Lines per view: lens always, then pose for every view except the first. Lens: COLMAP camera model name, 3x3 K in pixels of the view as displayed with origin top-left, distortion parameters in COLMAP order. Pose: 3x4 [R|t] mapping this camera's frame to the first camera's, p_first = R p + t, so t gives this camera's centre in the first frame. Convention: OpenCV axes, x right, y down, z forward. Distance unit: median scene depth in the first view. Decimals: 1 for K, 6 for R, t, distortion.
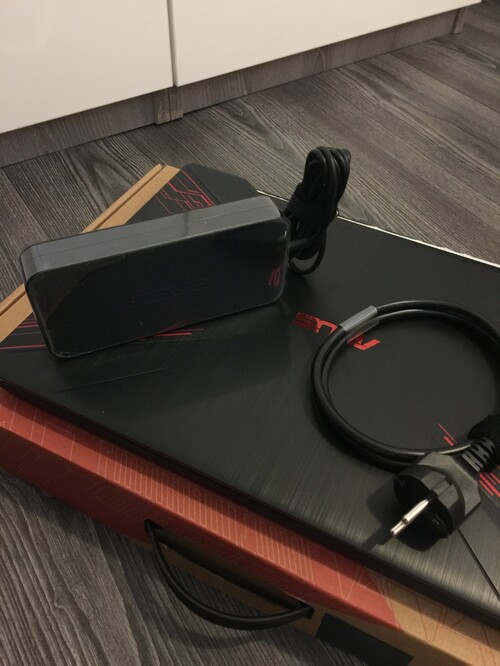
lens RADIAL K [[574.0, 0, 250.5], [0, 574.0, 332.9], [0, 0, 1]] dist [0.068658, -0.066102]
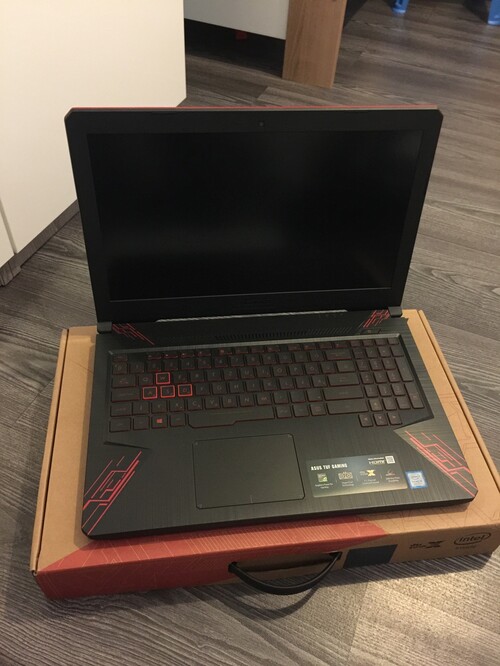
lens RADIAL K [[574.0, 0, 249.9], [0, 574.0, 333.4], [0, 0, 1]] dist [0.068658, -0.066102]
pose [[0.836260, -0.401989, 0.372927, -0.444851], [0.403591, 0.911638, 0.077660, -0.328238], [-0.371193, 0.085566, 0.924605, -0.499594]]
